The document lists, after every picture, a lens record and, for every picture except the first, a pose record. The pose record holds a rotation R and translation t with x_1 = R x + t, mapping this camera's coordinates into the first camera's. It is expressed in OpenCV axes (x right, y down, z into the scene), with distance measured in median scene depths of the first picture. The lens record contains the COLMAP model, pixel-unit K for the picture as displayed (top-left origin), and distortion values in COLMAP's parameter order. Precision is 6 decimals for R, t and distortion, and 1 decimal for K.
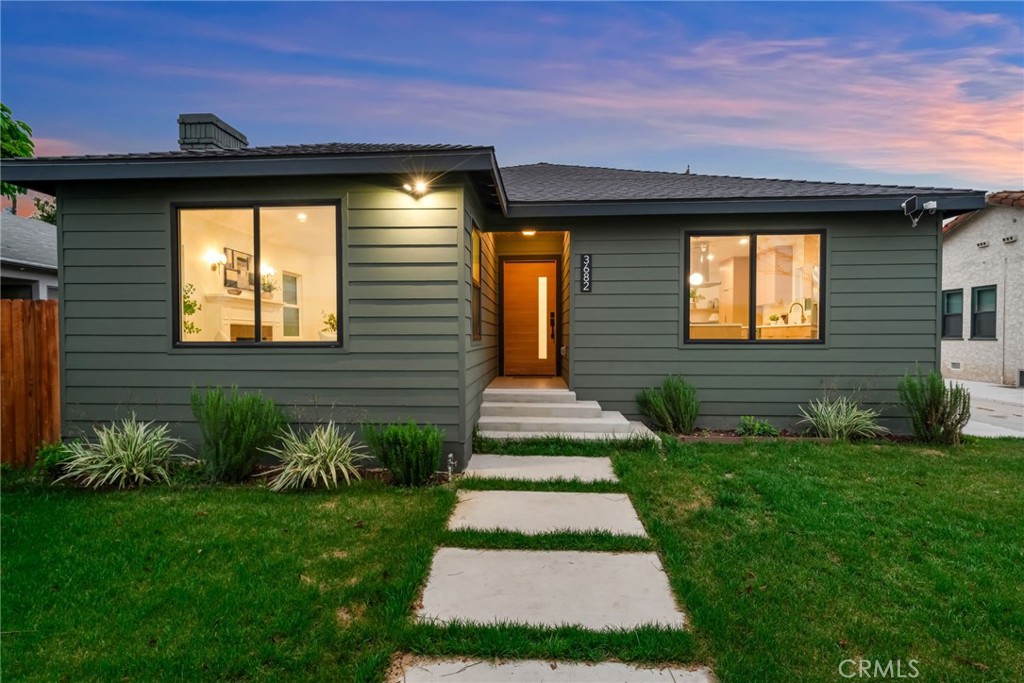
lens RADIAL K [[568.2, 0, 520.6], [0, 568.2, 344.2], [0, 0, 1]] dist [-0.001104, 0.001034]
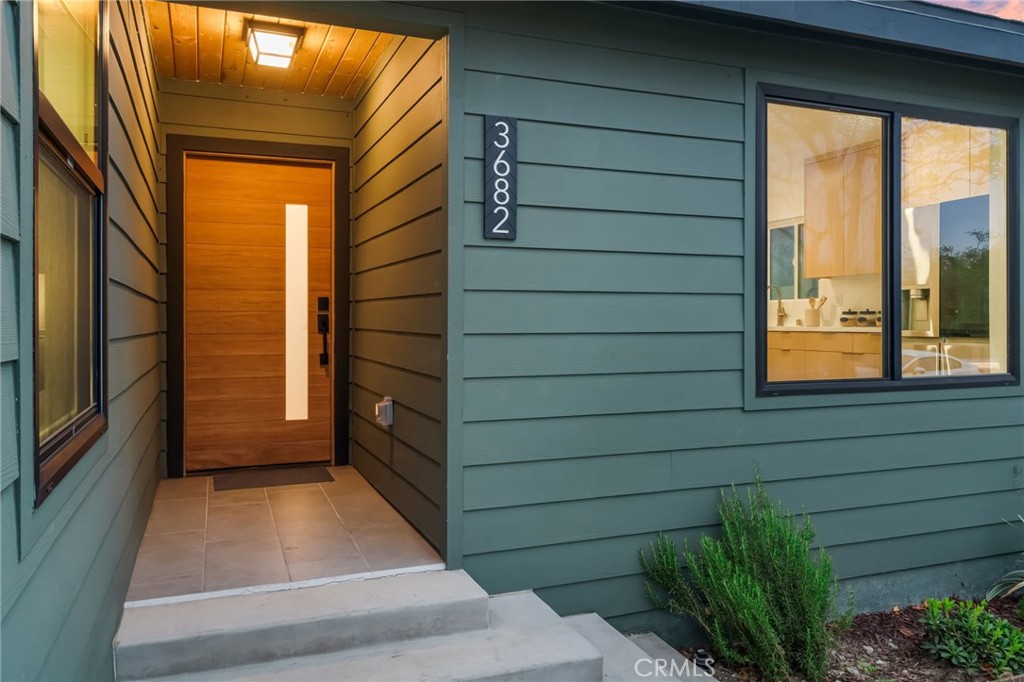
lens RADIAL K [[733.8, 0, 521.3], [0, 733.8, 318.1], [0, 0, 1]] dist [0.007593, -0.003366]
pose [[0.906233, 0.001006, 0.422777, -0.045131], [0.006309, 0.999854, -0.015904, -0.046420], [-0.422731, 0.017080, 0.906094, 0.684973]]
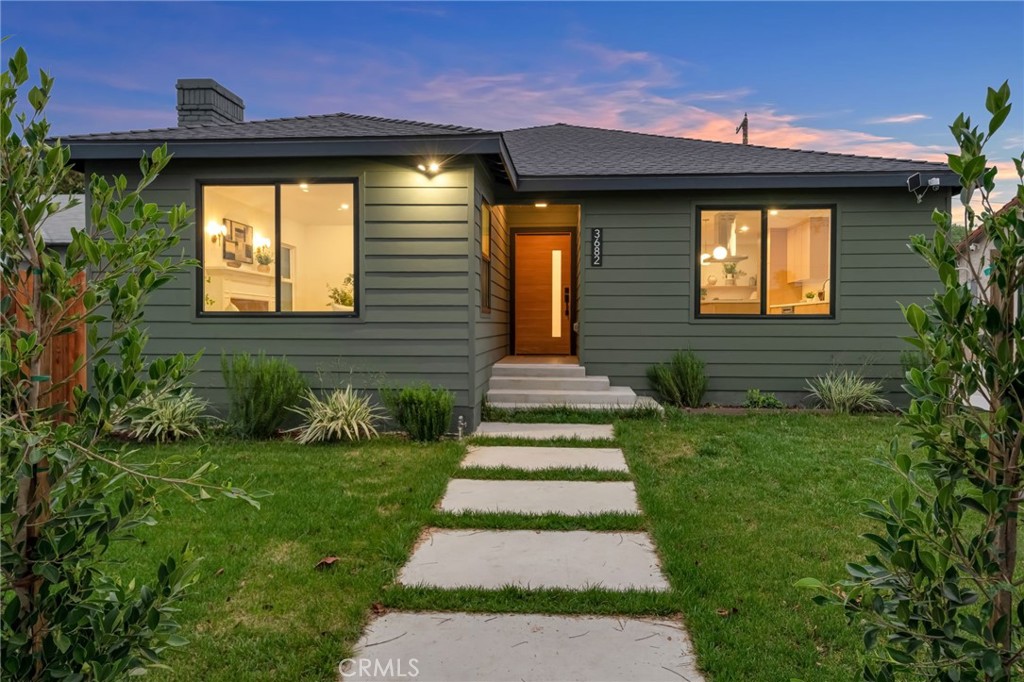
lens RADIAL K [[733.8, 0, 546.2], [0, 733.8, 328.9], [0, 0, 1]] dist [0.007593, -0.003366]
pose [[0.999990, 0.003944, 0.001917, 0.027132], [-0.003930, 0.999965, -0.007367, 0.029639], [-0.001946, 0.007359, 0.999971, -0.302527]]
